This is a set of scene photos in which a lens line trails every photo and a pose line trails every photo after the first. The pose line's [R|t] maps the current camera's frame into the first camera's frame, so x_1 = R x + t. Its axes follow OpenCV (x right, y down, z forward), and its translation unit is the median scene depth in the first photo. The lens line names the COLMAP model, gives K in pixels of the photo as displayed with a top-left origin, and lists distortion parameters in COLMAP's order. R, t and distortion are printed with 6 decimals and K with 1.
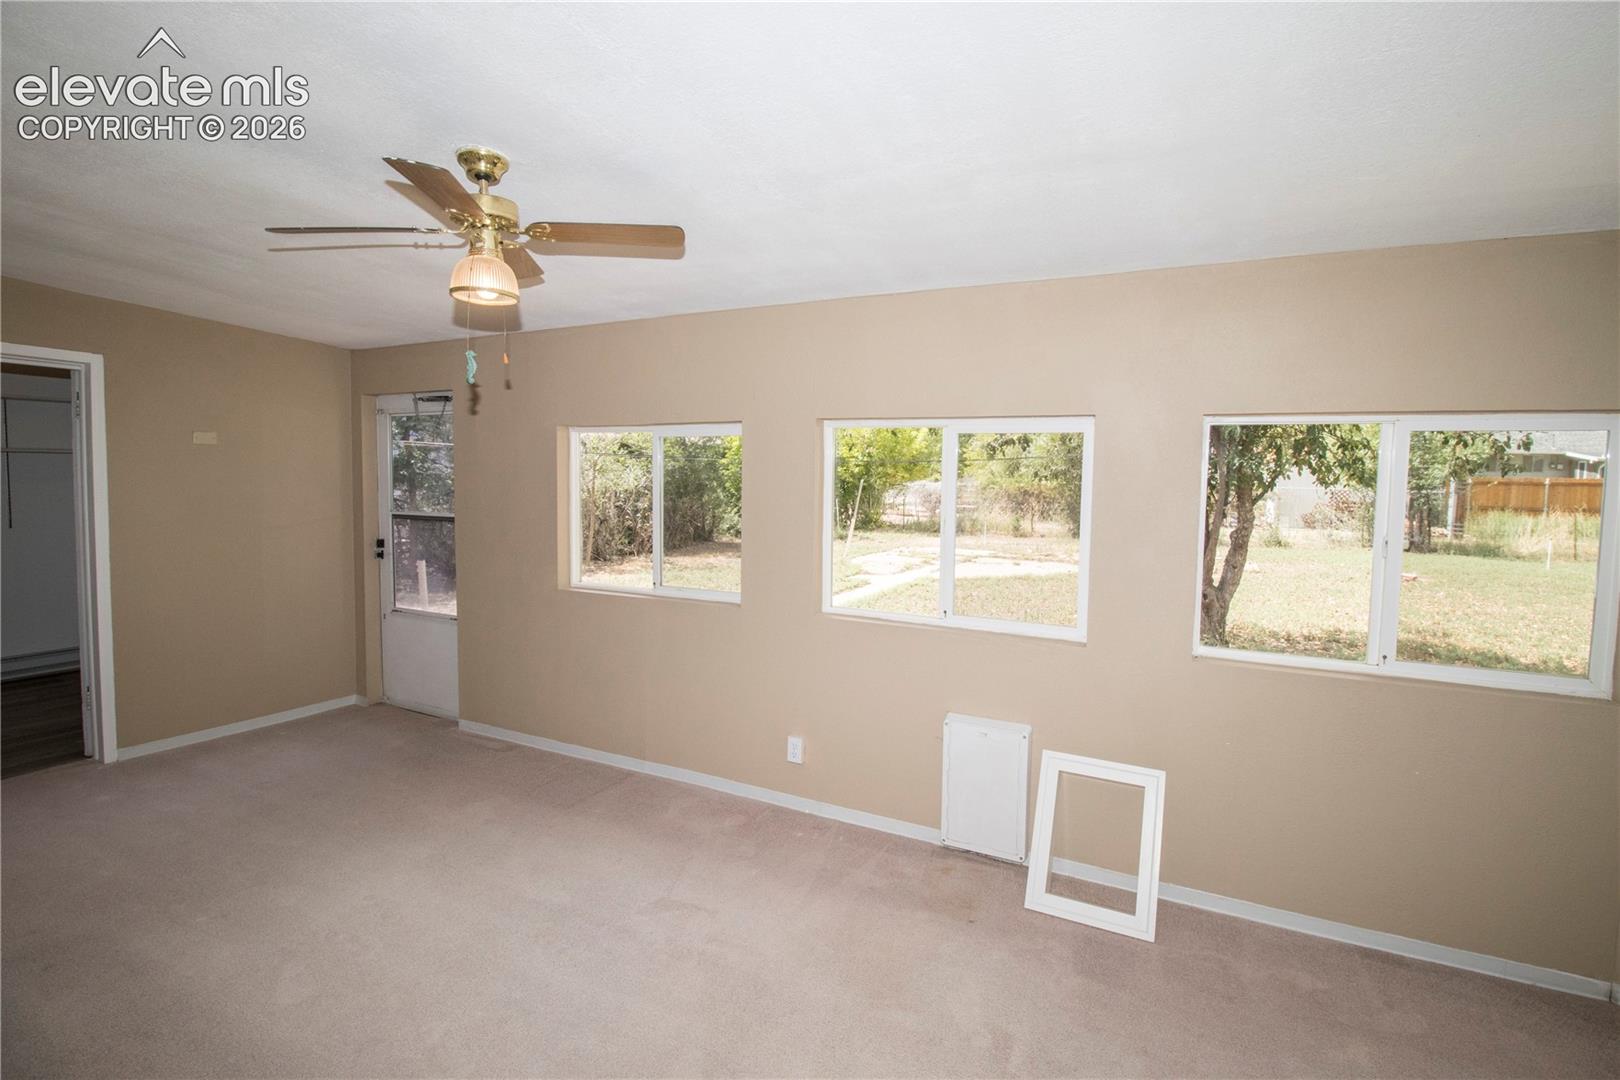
lens RADIAL K [[737.7, 0, 814.6], [0, 737.7, 501.8], [0, 0, 1]] dist [0.000939, -0.012855]
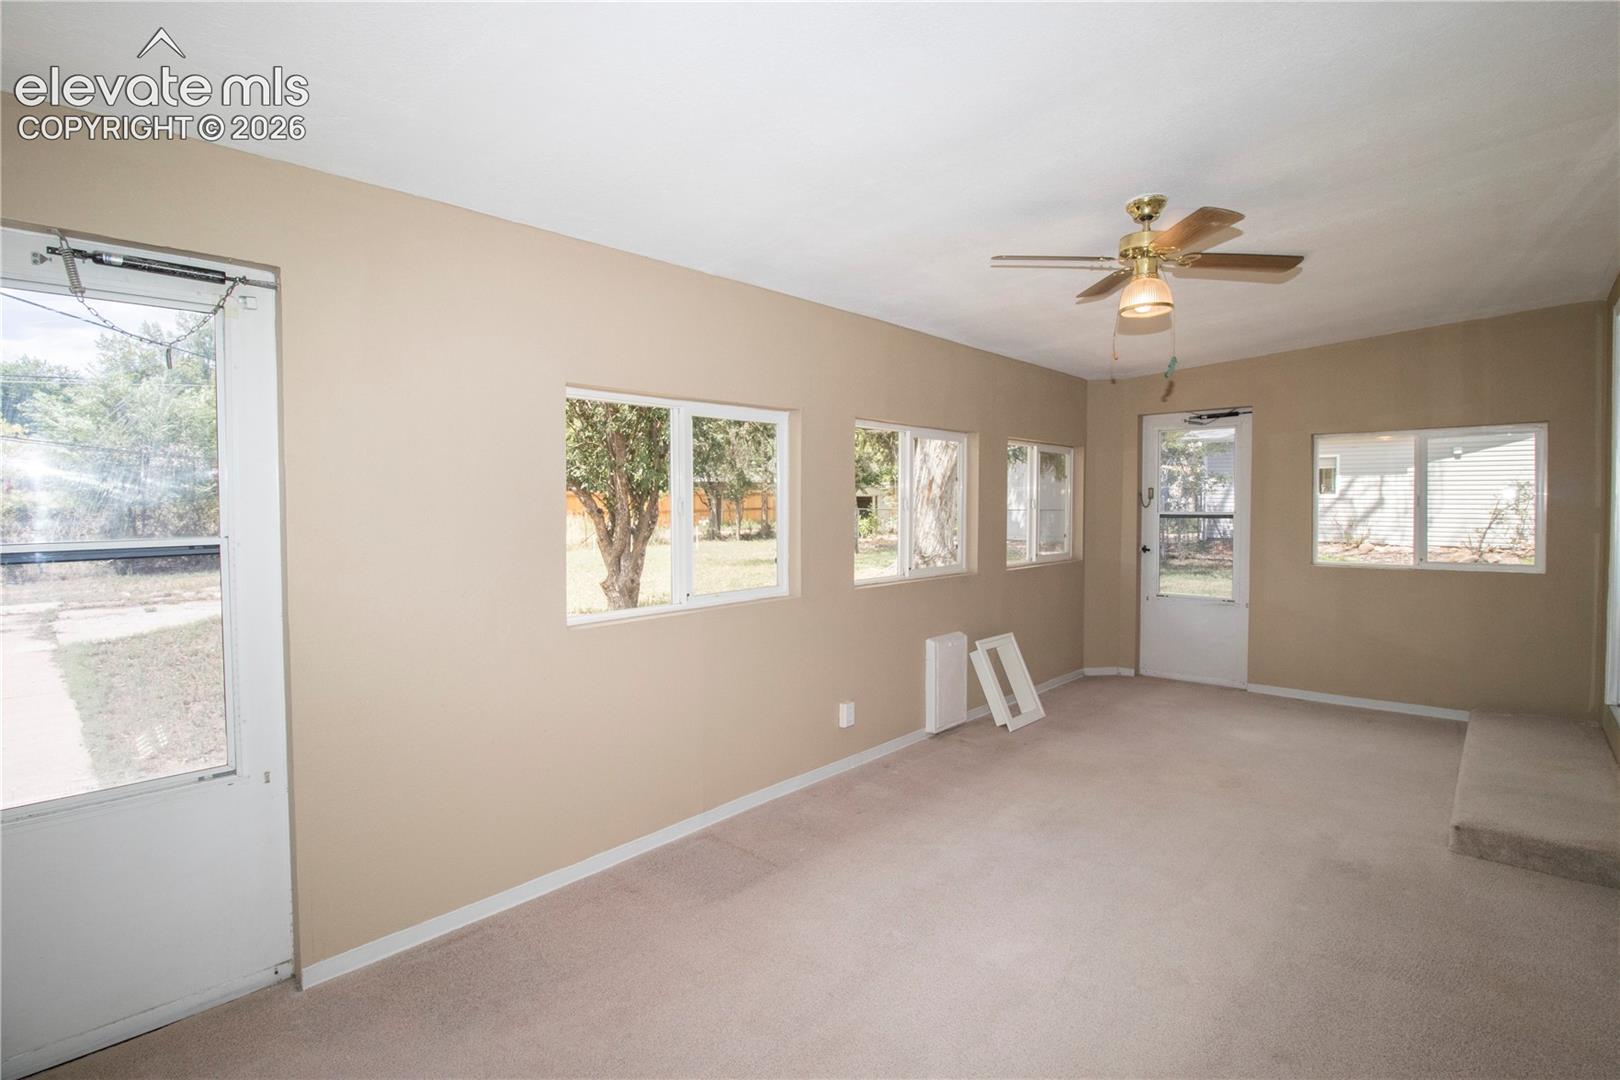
lens RADIAL K [[752.4, 0, 831.6], [0, 752.4, 521.3], [0, 0, 1]] dist [0.002157, -0.014216]
pose [[0.257631, -0.051441, 0.964873, -0.266043], [0.008246, 0.998663, 0.051041, -0.005390], [-0.966208, -0.005193, 0.257711, 0.170996]]
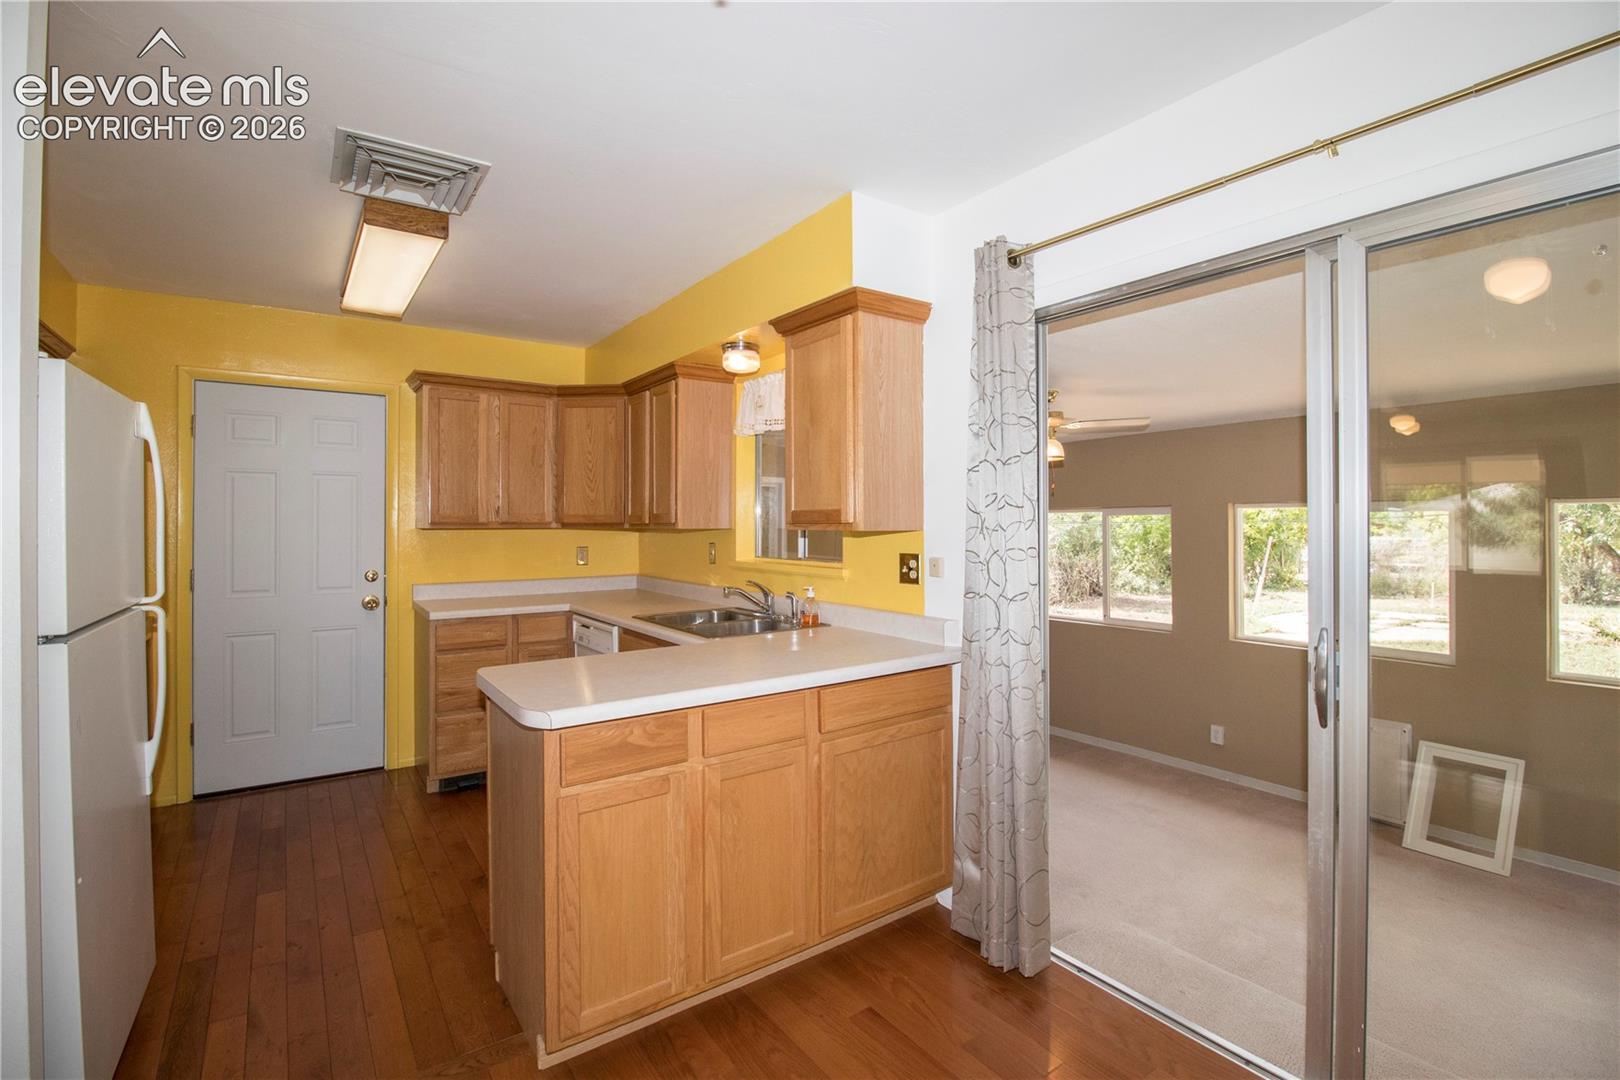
lens RADIAL K [[755.1, 0, 833.4], [0, 755.1, 519.6], [0, 0, 1]] dist [0.001642, -0.015022]
pose [[0.894483, -0.019673, -0.446668, -0.006895], [-0.003240, 0.998720, -0.050476, -0.000281], [0.447090, 0.046597, 0.893275, -0.147466]]
